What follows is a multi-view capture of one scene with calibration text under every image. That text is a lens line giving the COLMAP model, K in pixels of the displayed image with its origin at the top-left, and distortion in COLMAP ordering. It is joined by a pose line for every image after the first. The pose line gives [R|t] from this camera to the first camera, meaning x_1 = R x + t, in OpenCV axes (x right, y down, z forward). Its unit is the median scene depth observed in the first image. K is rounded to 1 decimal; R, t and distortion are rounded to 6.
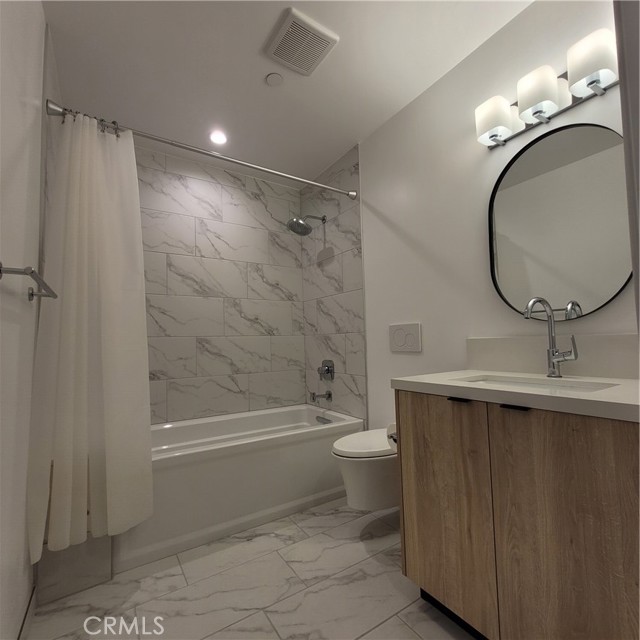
lens RADIAL K [[334.4, 0, 324.3], [0, 334.4, 321.6], [0, 0, 1]] dist [0.000468, -0.001979]
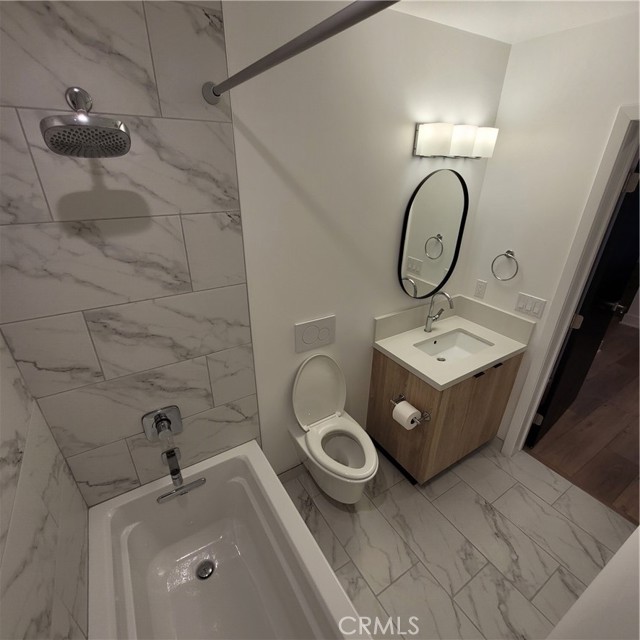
lens RADIAL K [[334.4, 0, 322.8], [0, 334.4, 320.2], [0, 0, 1]] dist [0.000468, -0.001979]
pose [[0.017786, -0.415581, 0.909382, -0.447631], [-0.080139, 0.906007, 0.415606, -0.283834], [-0.996625, -0.080269, -0.017190, 0.789406]]
